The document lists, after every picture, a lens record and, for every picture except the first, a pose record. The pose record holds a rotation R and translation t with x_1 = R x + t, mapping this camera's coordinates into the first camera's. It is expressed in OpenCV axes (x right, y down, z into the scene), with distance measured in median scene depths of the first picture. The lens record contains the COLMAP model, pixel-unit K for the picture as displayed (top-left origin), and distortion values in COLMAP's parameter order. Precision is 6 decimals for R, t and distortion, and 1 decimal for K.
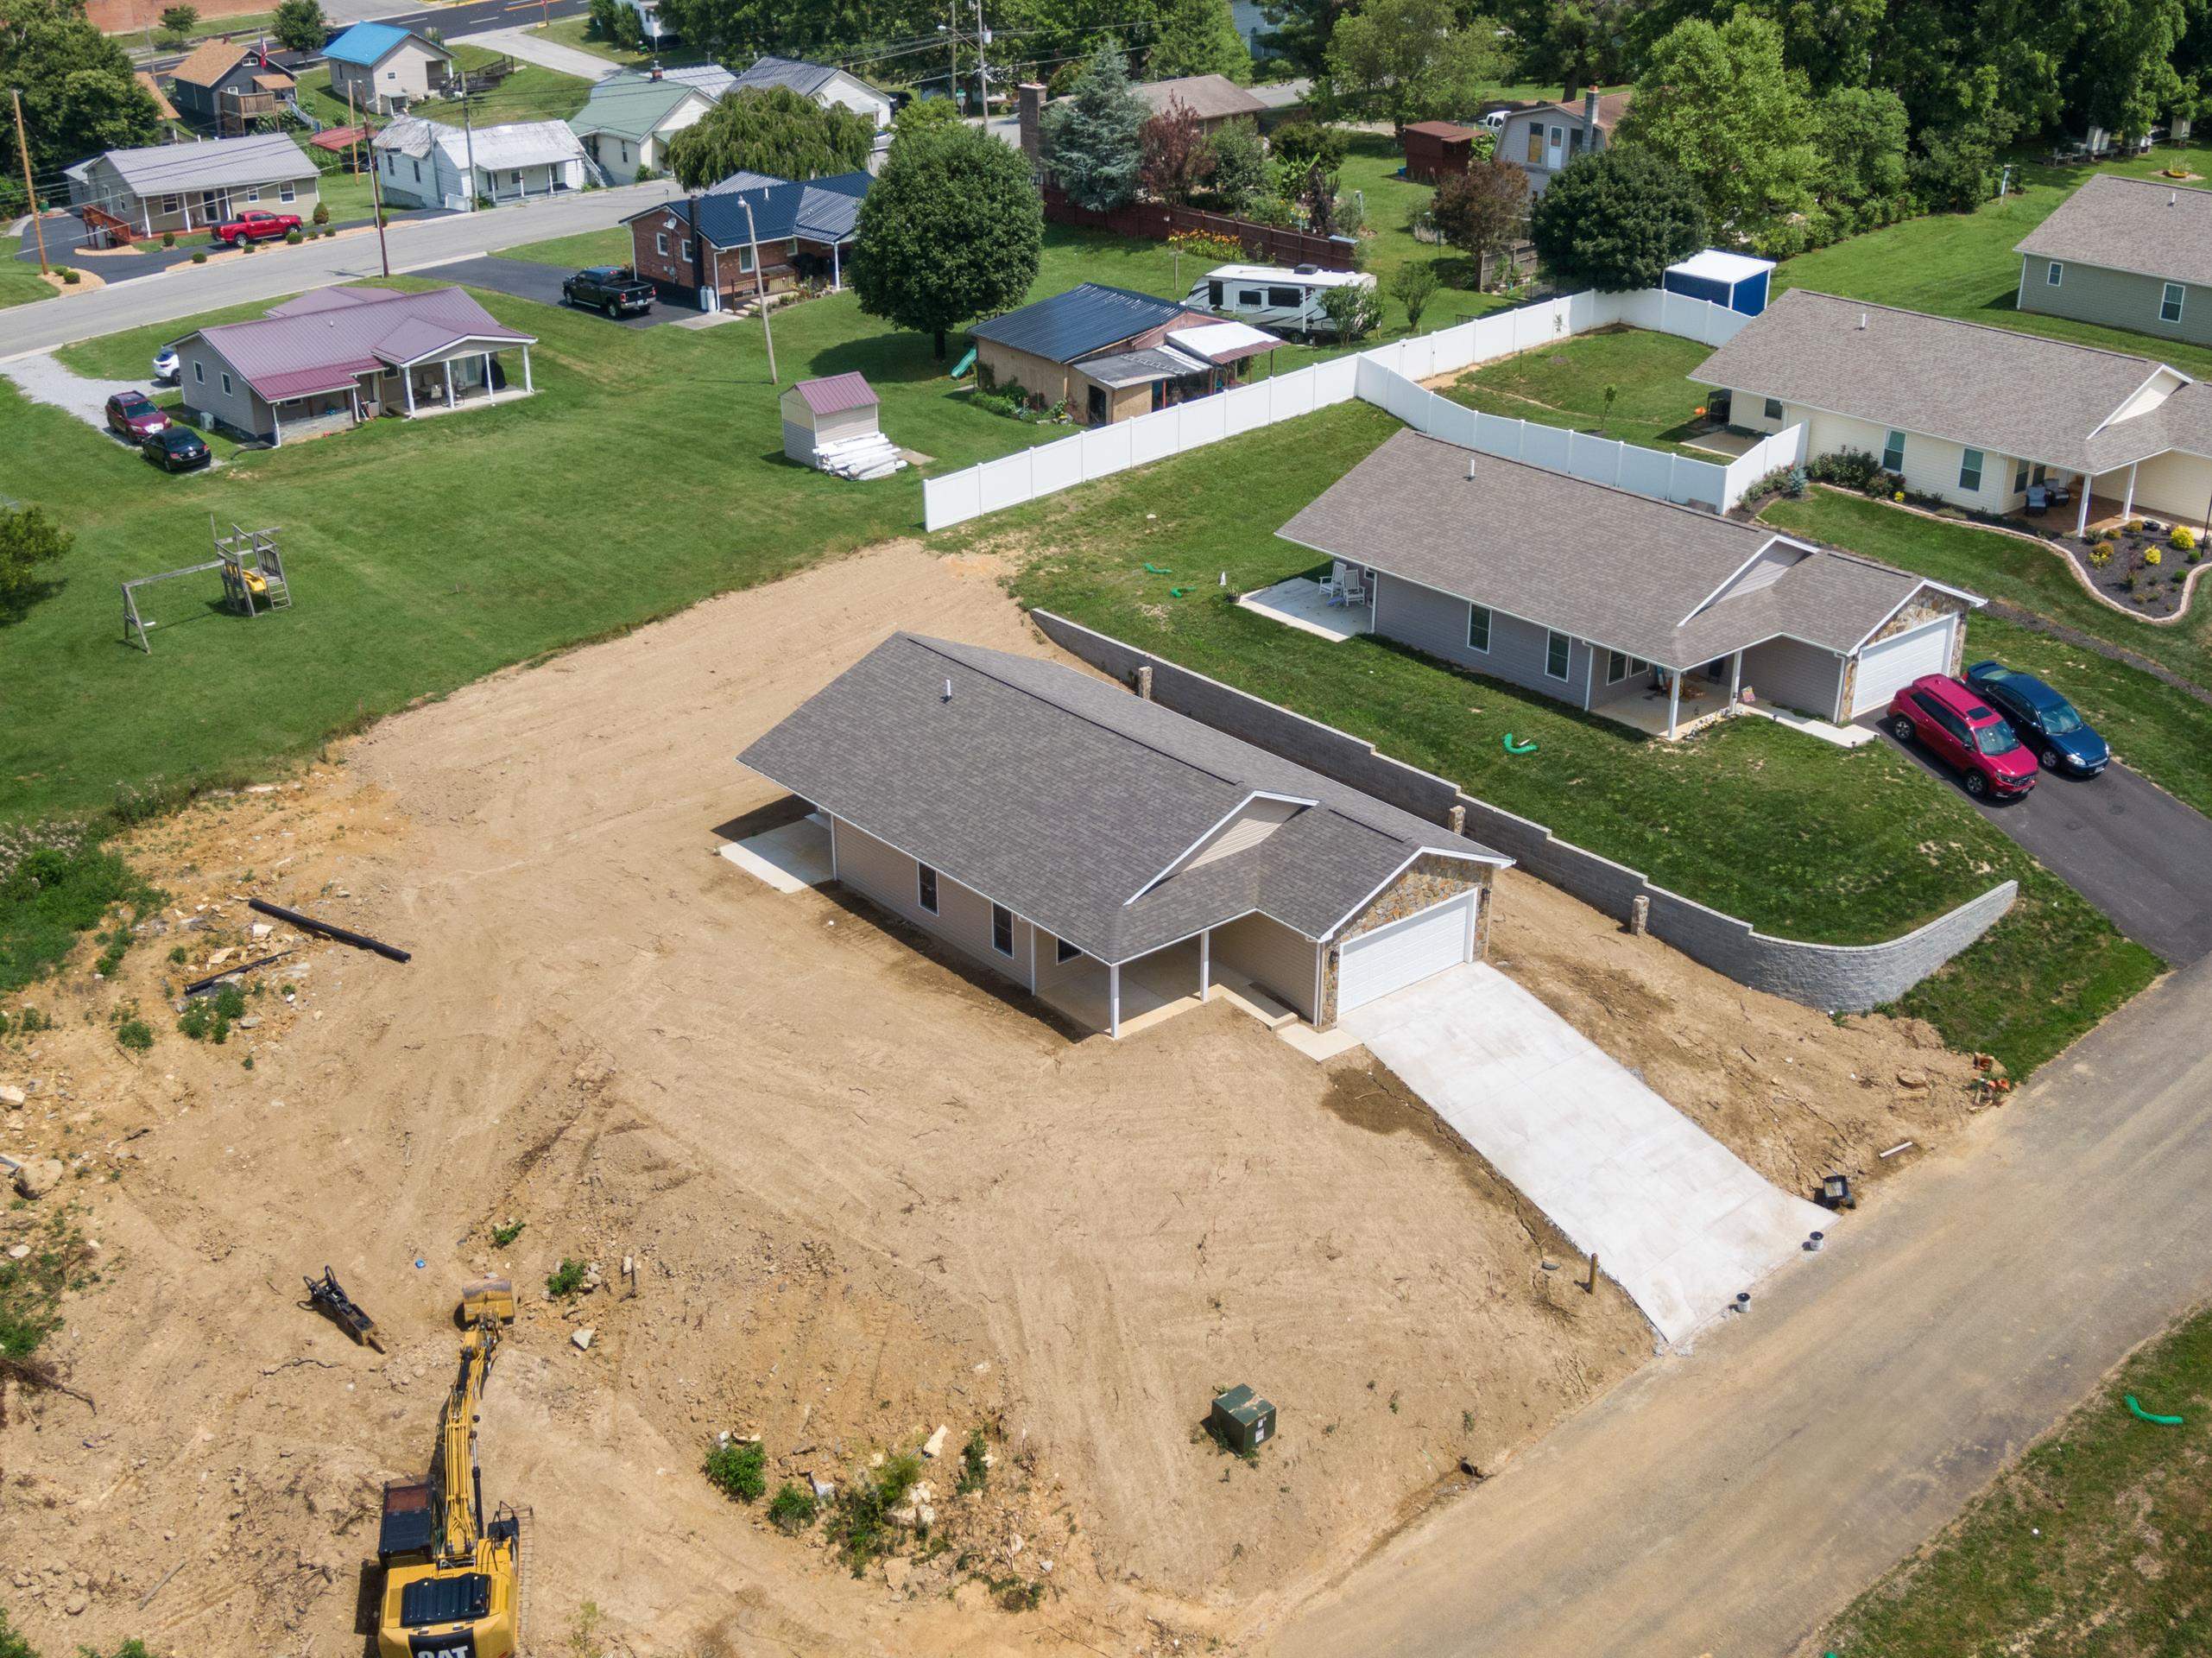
lens RADIAL K [[2577.0, 0, 1095.6], [0, 2577.0, 835.1], [0, 0, 1]] dist [0.007966, 0.000190]
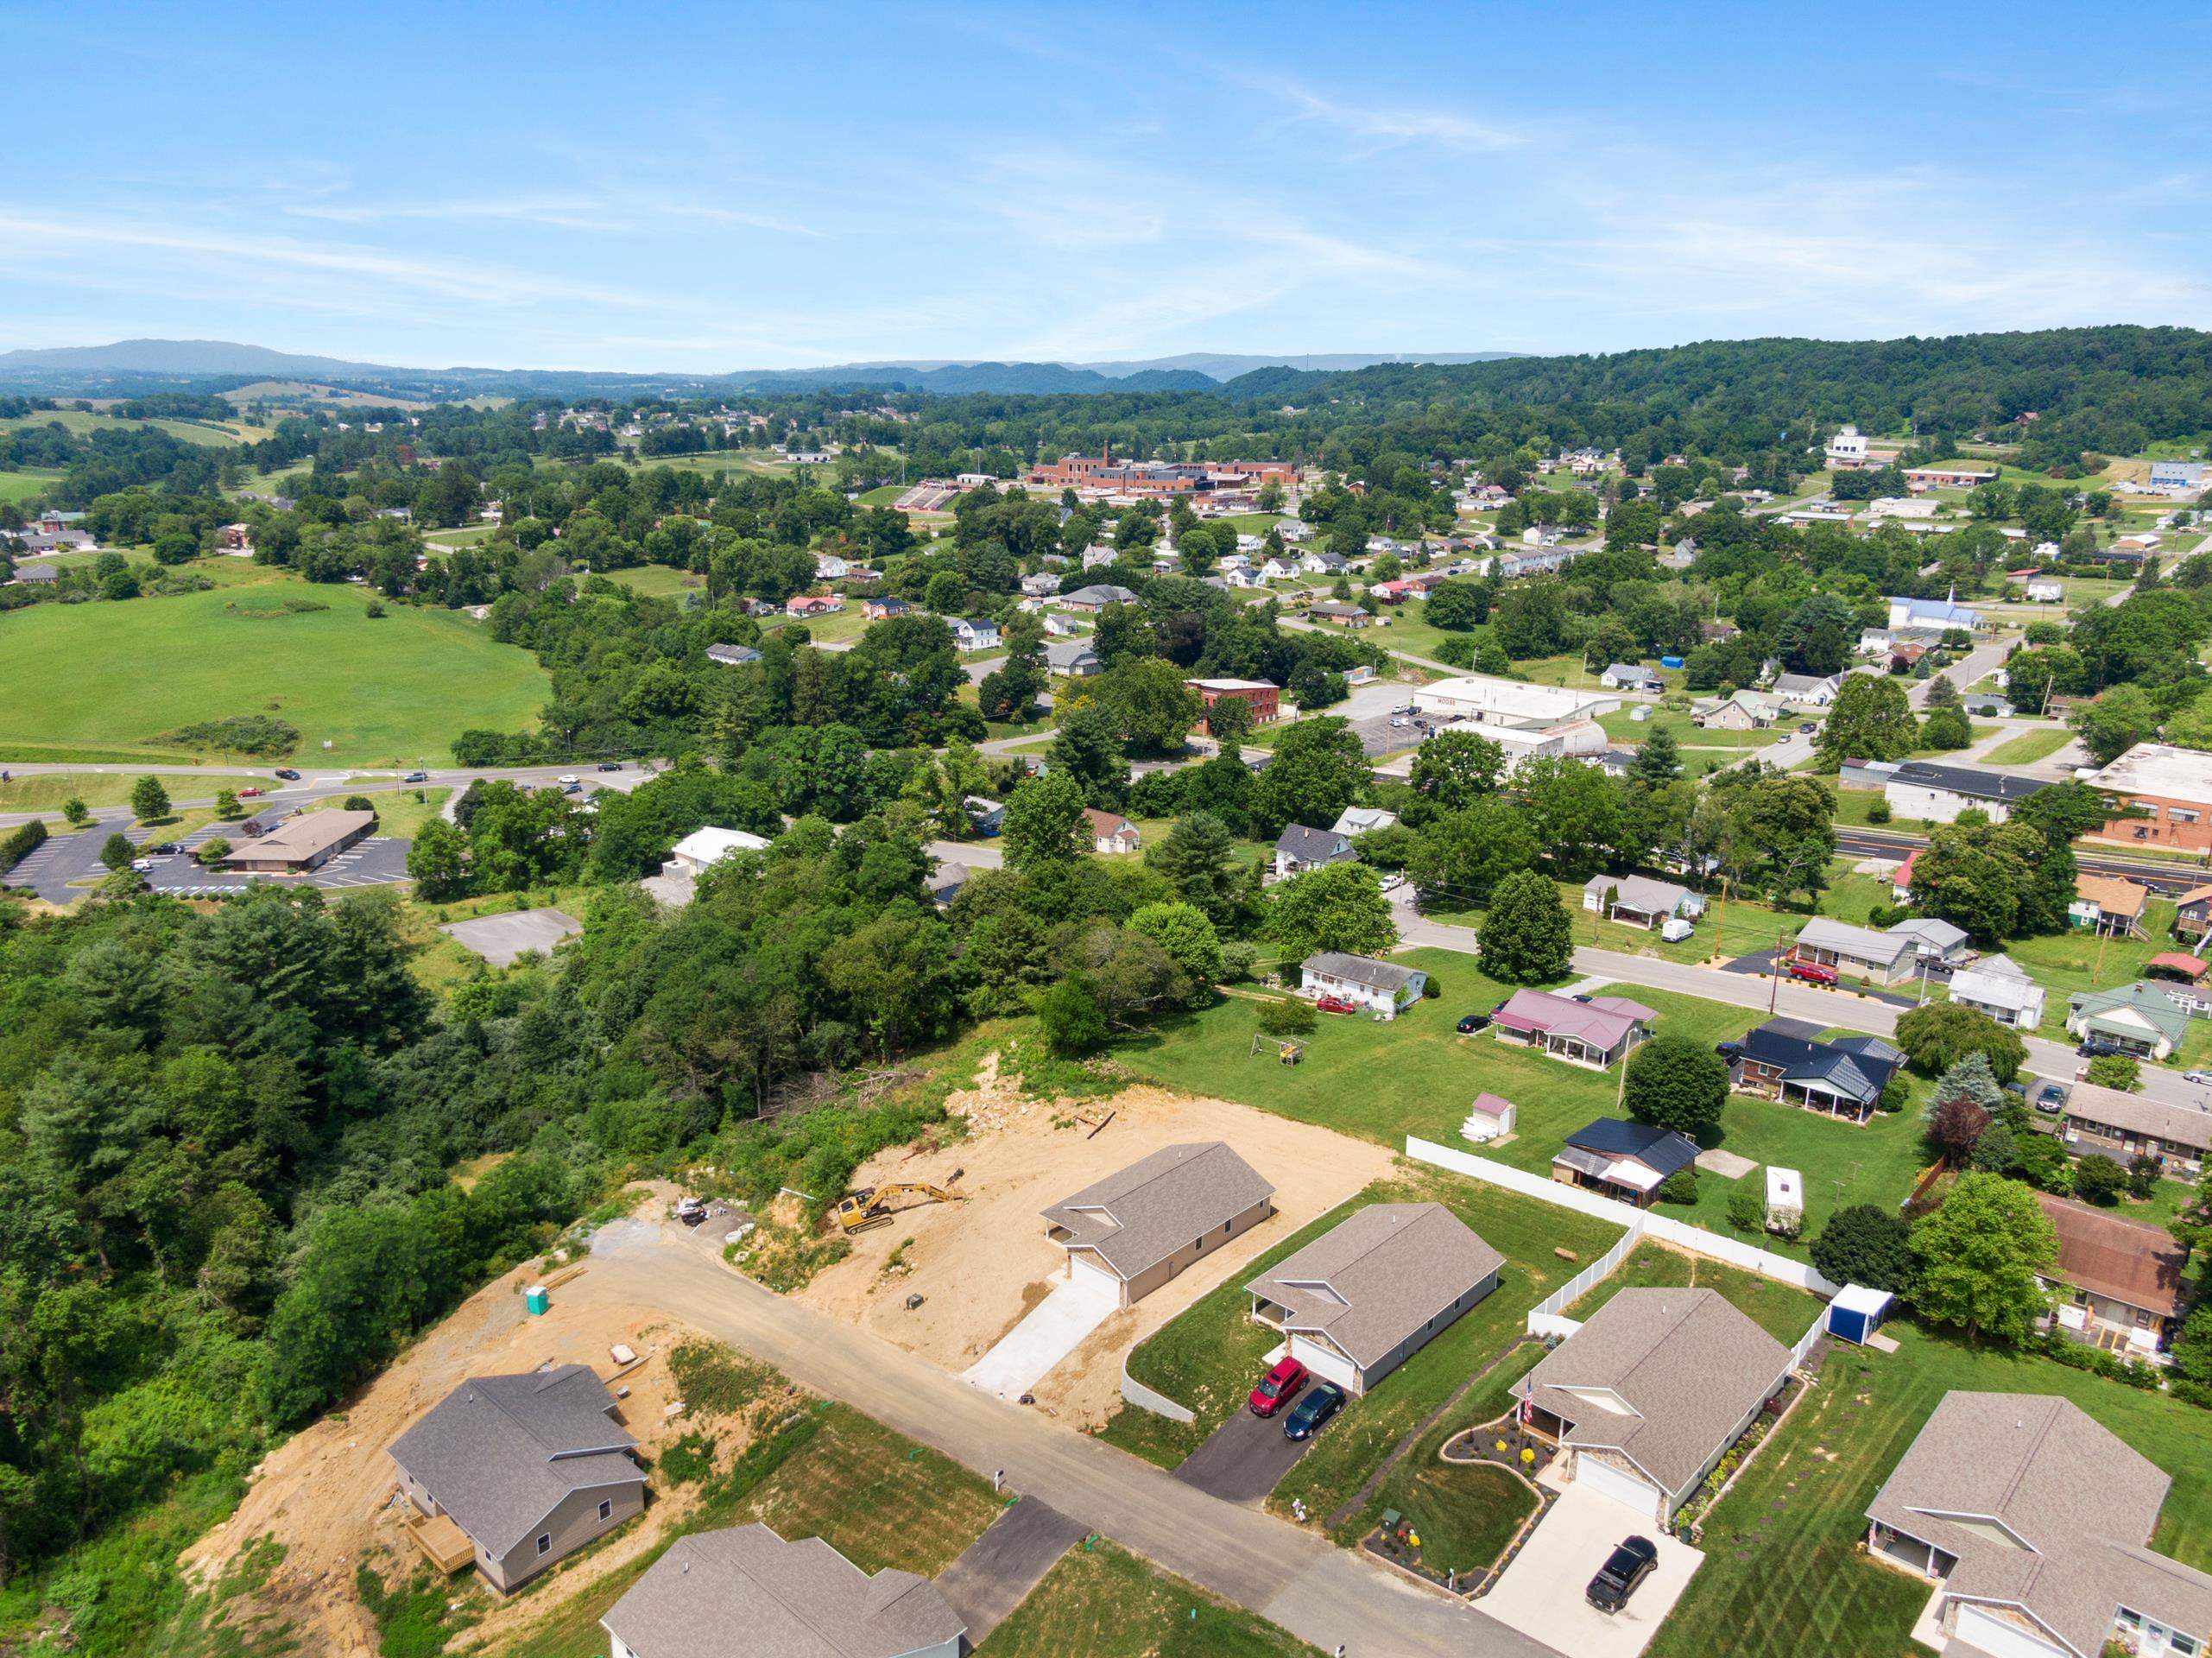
lens RADIAL K [[1587.9, 0, 1101.4], [0, 1587.9, 836.9], [0, 0, 1]] dist [0.074491, -0.145254]
pose [[0.131831, 0.280013, -0.950901, 1.558440], [-0.423450, 0.883252, 0.201385, -0.703752], [0.896276, 0.376111, 0.235011, 0.324962]]
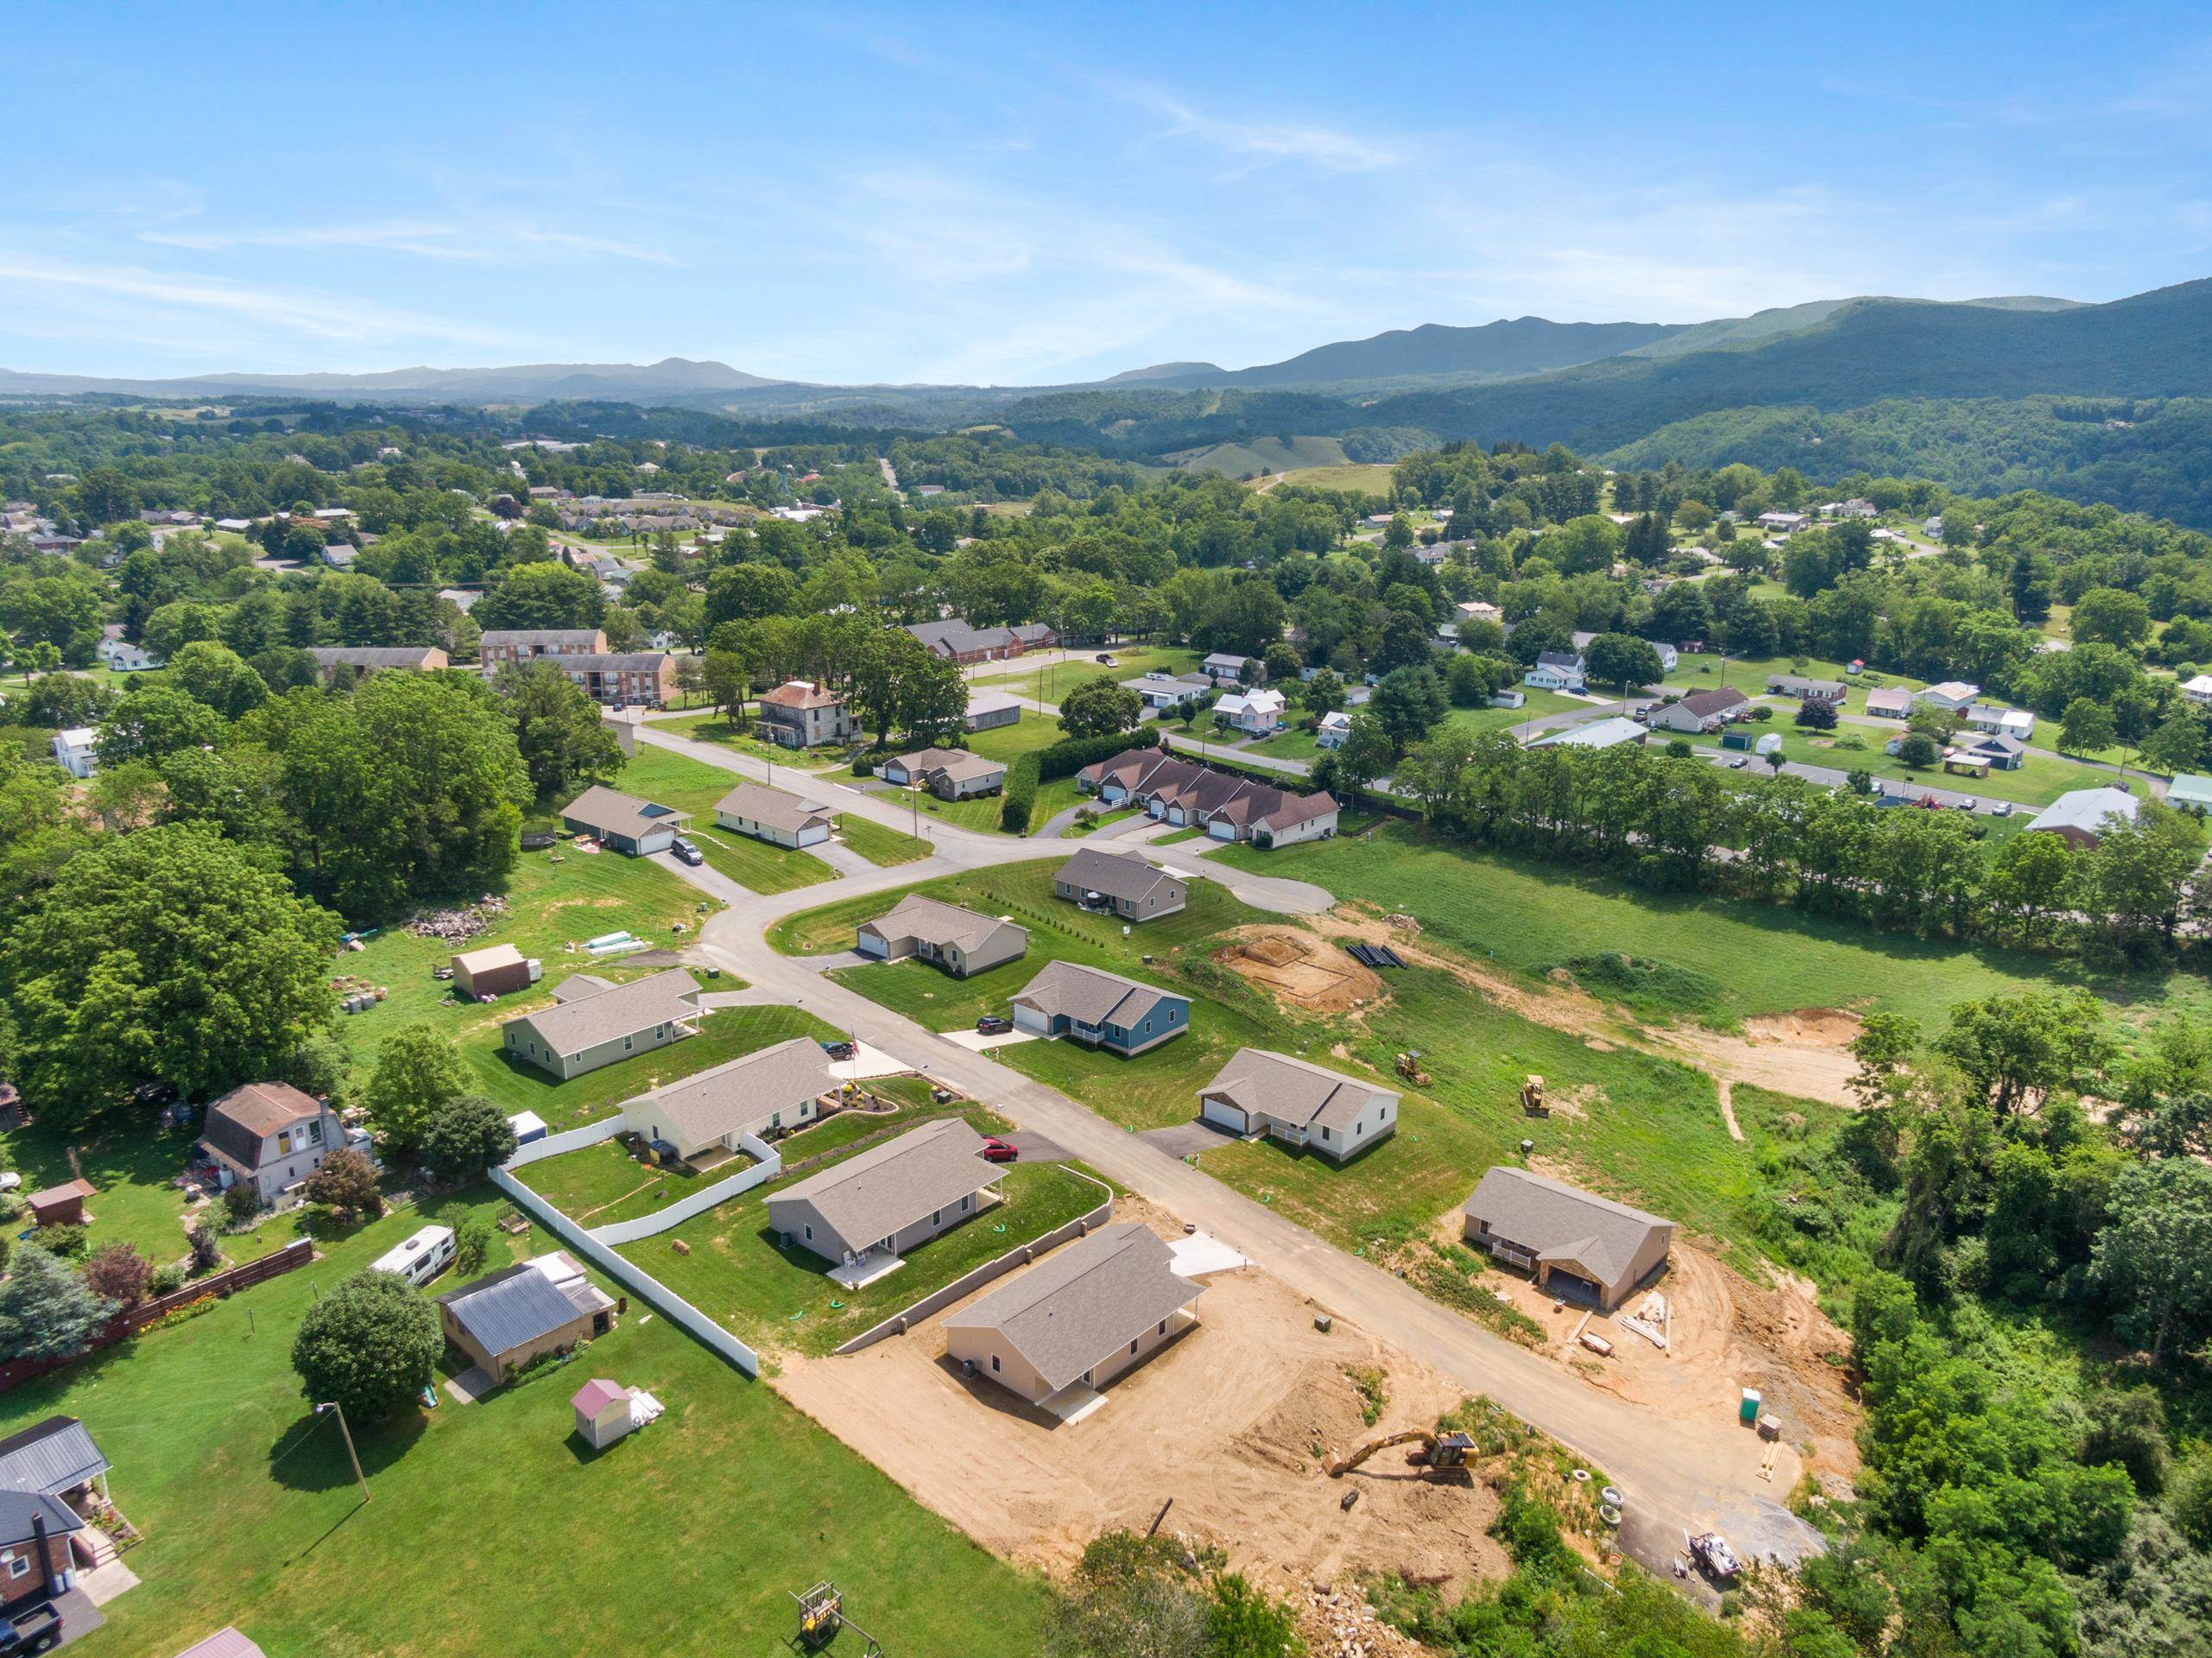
lens RADIAL K [[1587.9, 0, 1101.4], [0, 1587.9, 836.9], [0, 0, 1]] dist [0.074491, -0.145254]
pose [[-0.149559, -0.274416, 0.949910, -1.402063], [0.408784, 0.857603, 0.312111, -0.908981], [-0.900293, 0.434987, -0.016085, 0.750793]]
